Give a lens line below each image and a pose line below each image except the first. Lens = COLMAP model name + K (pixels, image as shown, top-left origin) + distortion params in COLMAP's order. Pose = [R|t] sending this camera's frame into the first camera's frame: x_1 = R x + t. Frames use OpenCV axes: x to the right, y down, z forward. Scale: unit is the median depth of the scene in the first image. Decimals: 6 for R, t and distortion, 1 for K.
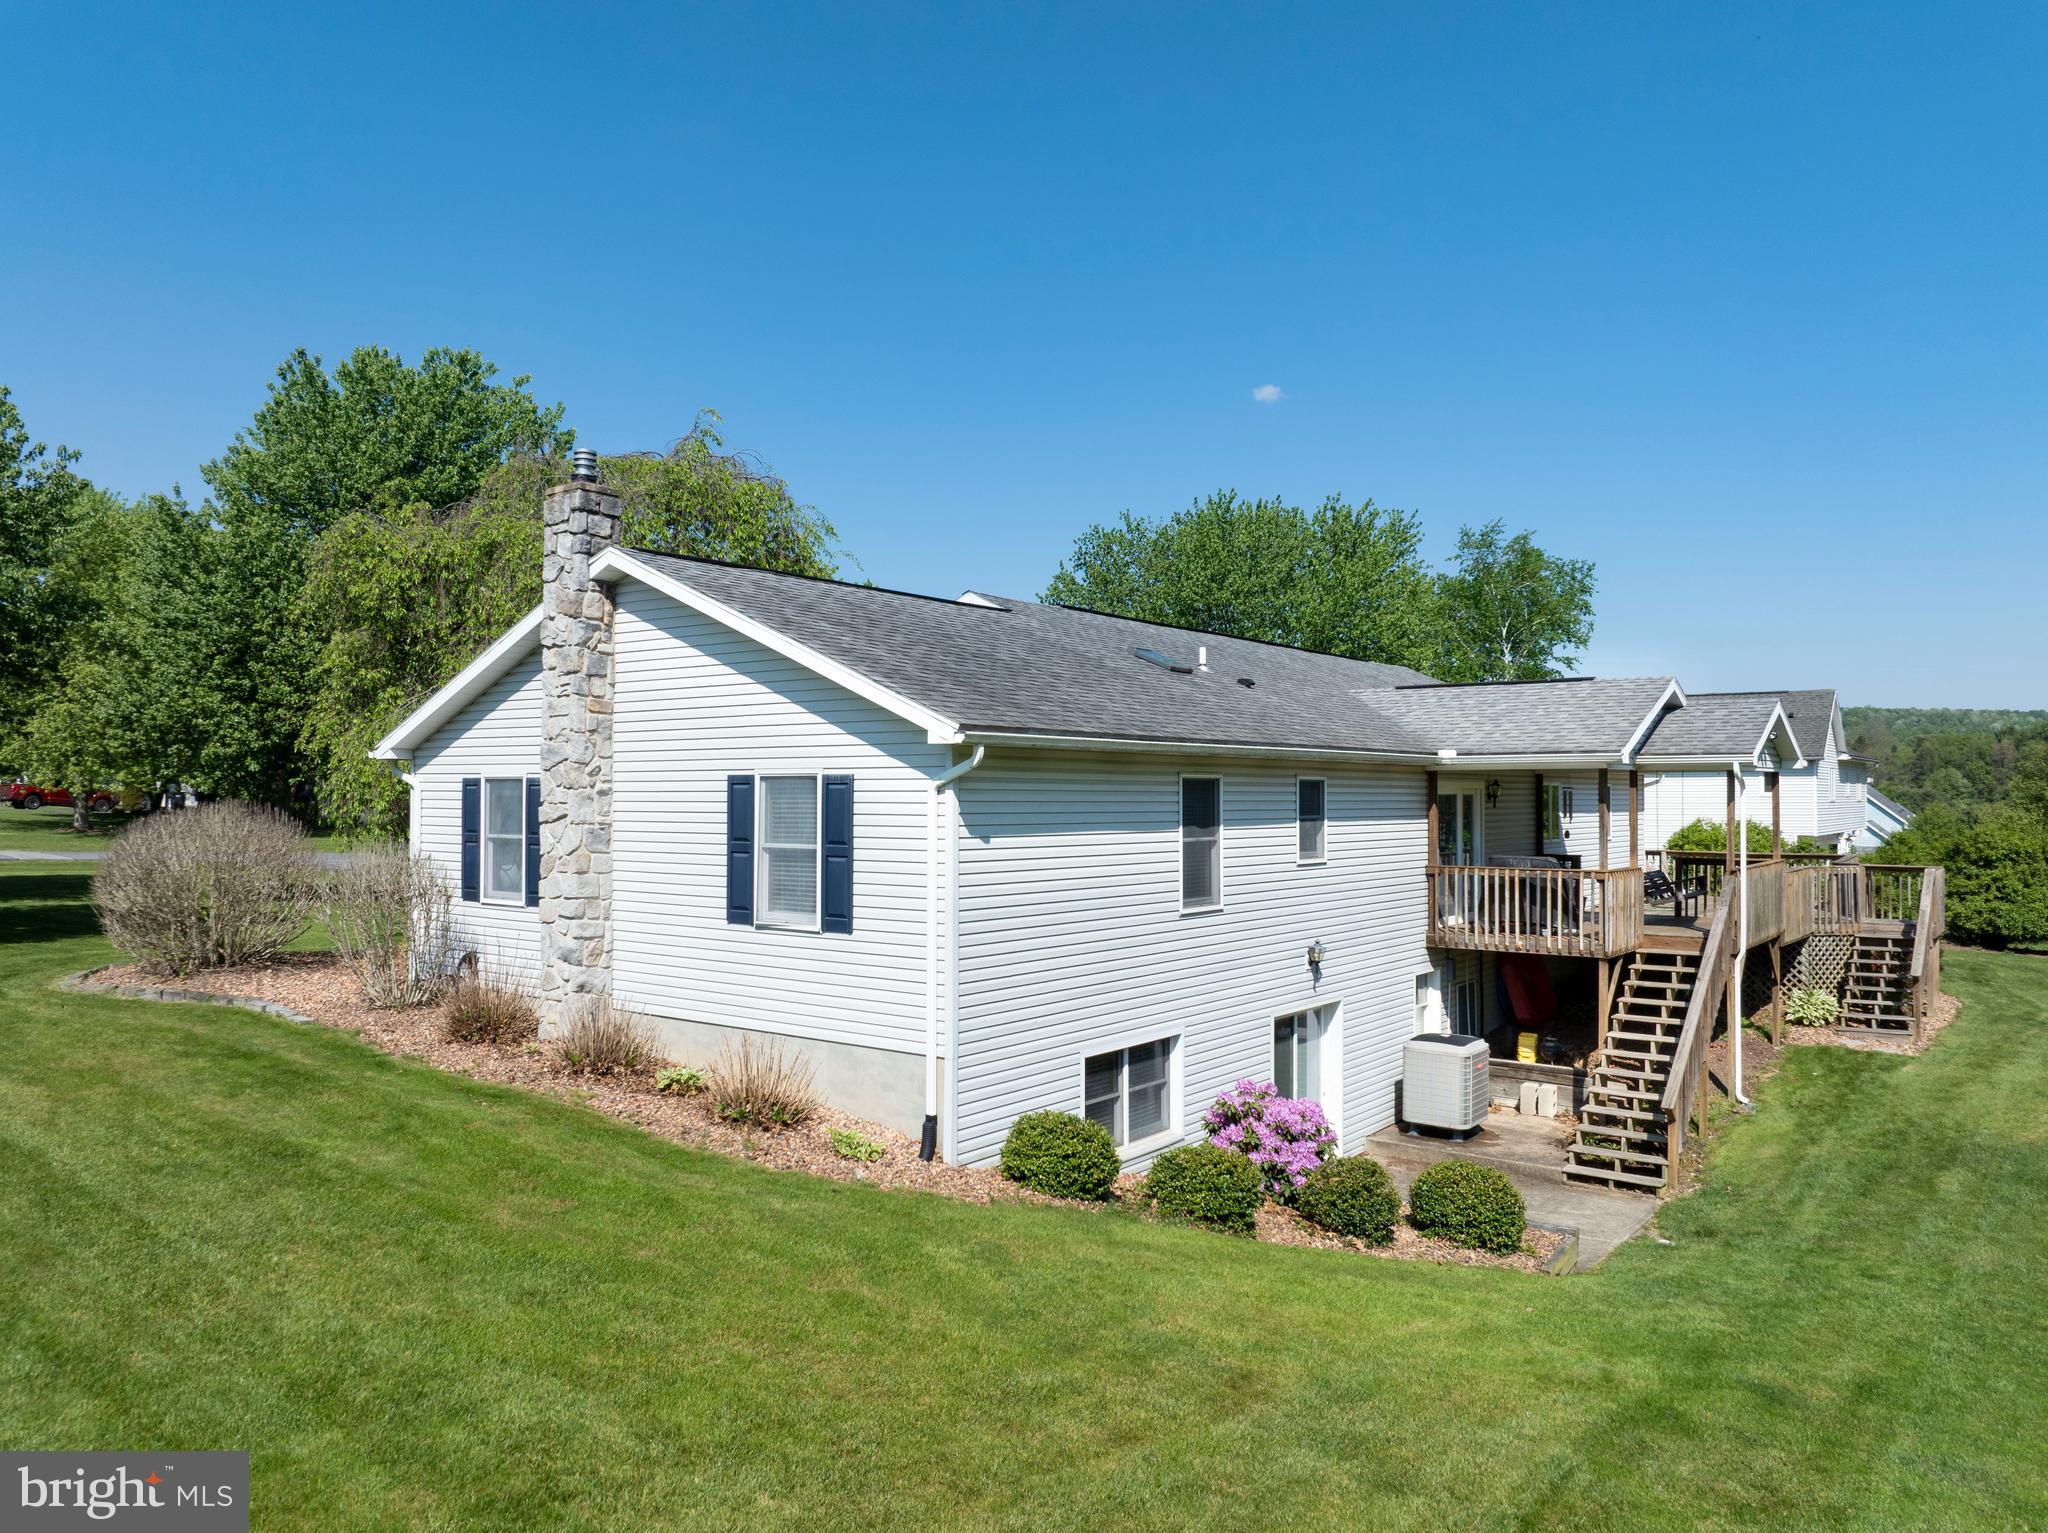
lens RADIAL K [[1442.3, 0, 1024.0], [0, 1442.3, 766.5], [0, 0, 1]] dist [-0.008327, -0.054937]
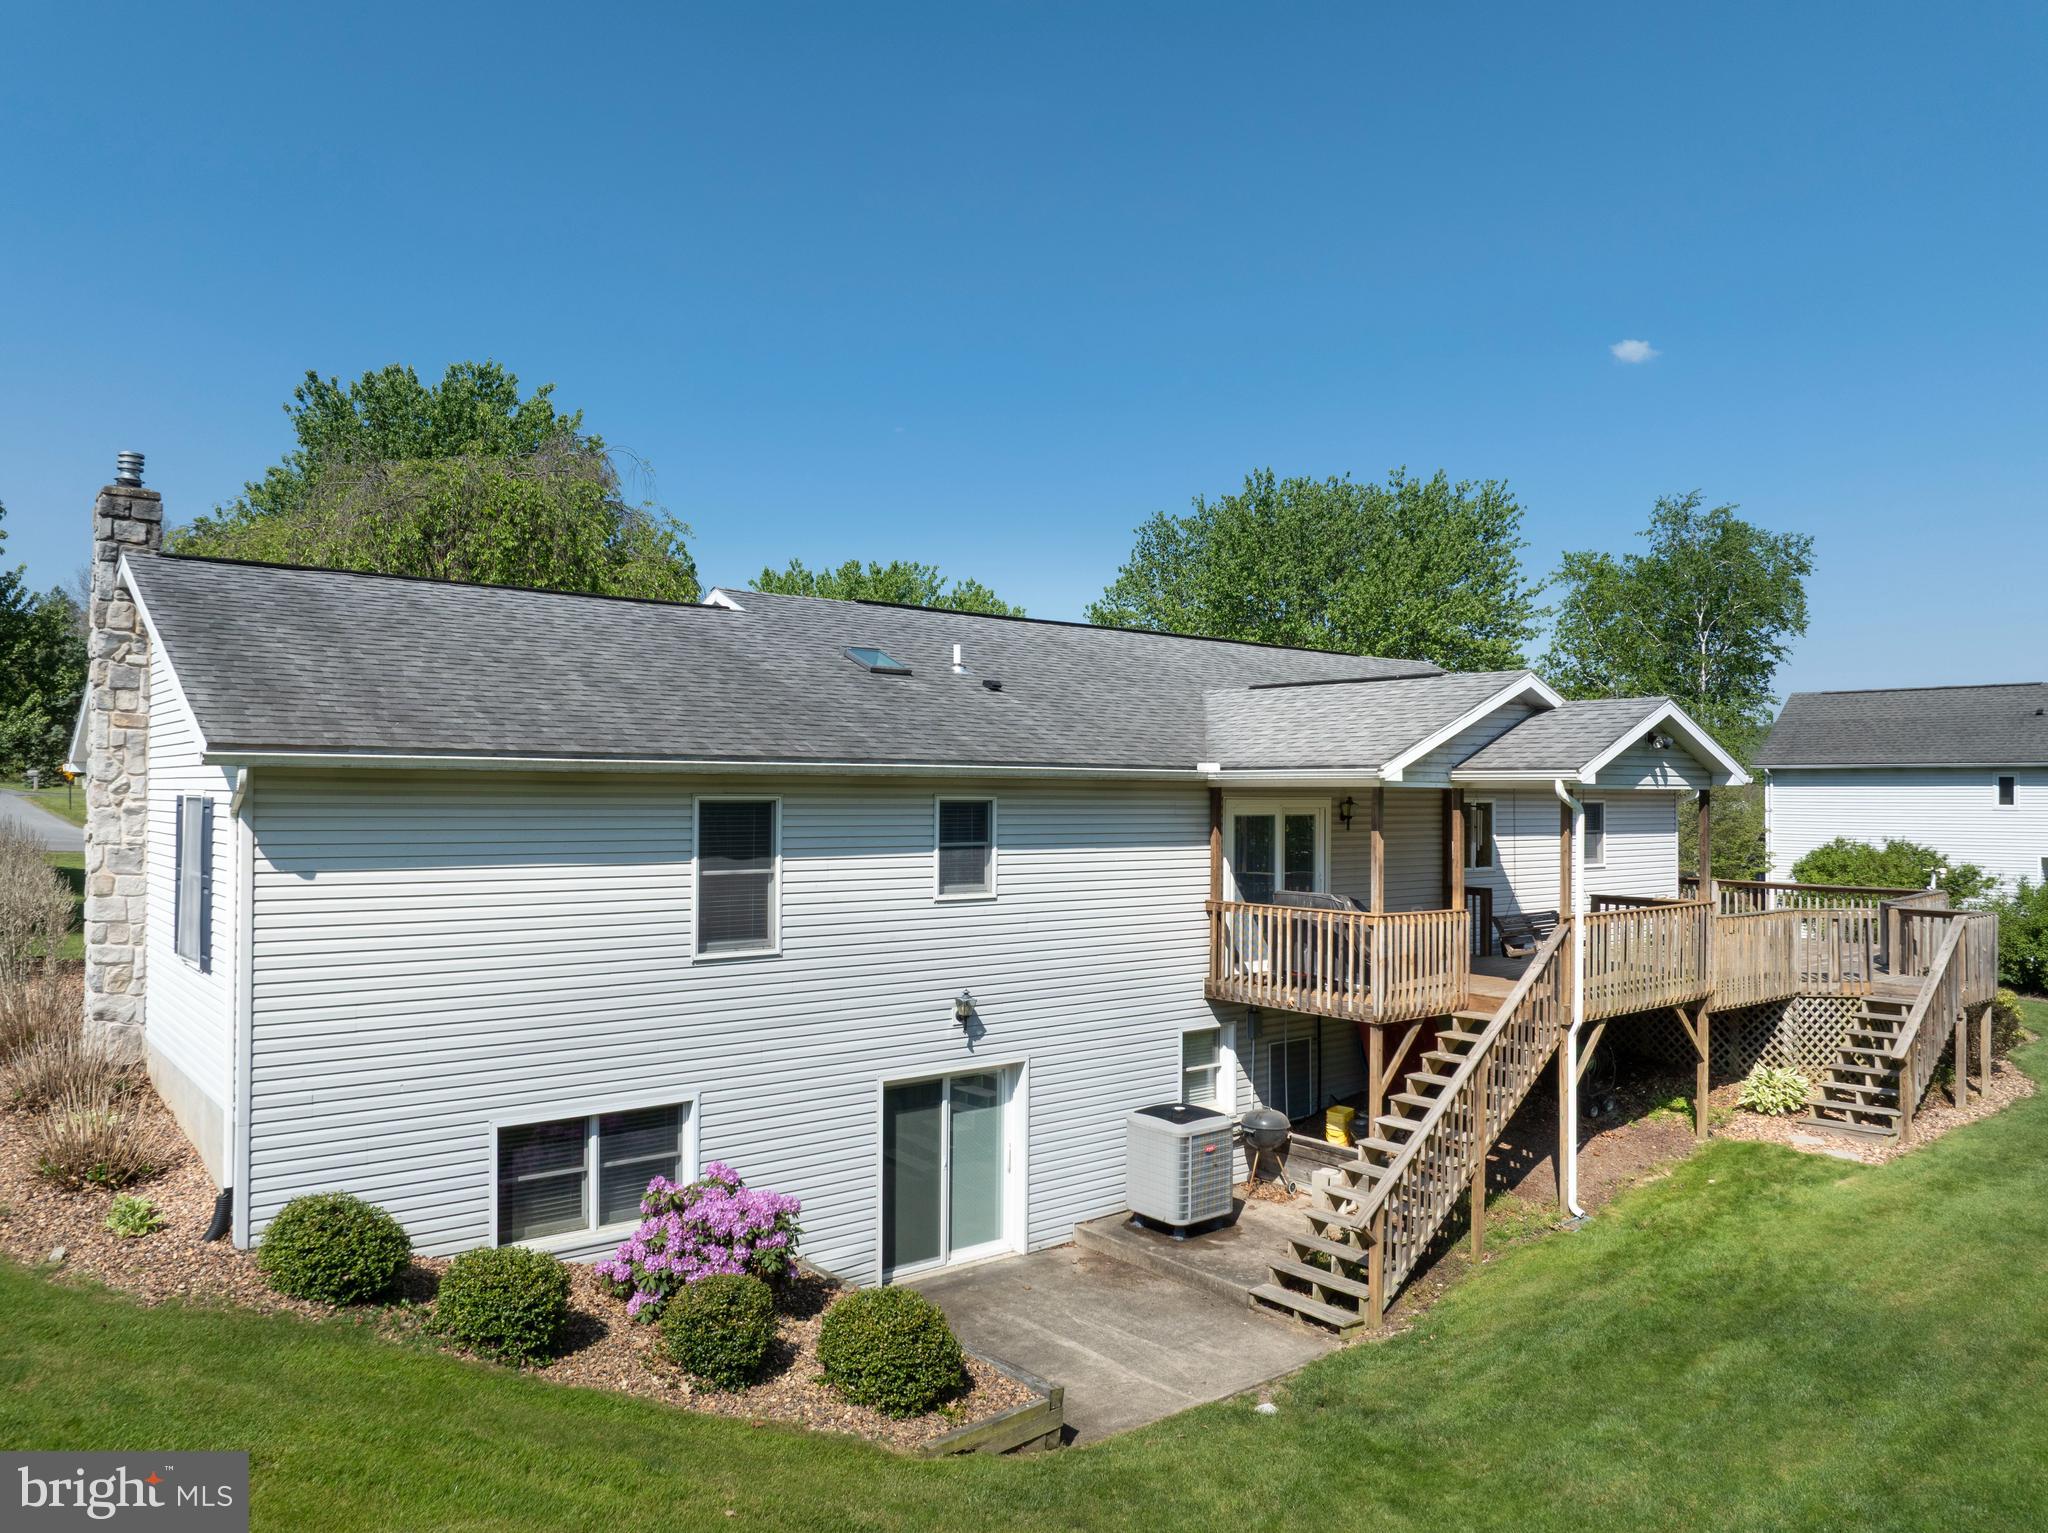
lens RADIAL K [[1442.3, 0, 1024.0], [0, 1442.3, 766.5], [0, 0, 1]] dist [-0.008327, -0.054937]
pose [[0.973987, 0.002076, -0.226595, 0.453221], [-0.001862, 0.999998, 0.001158, -0.012432], [0.226596, -0.000706, 0.973988, 0.198239]]
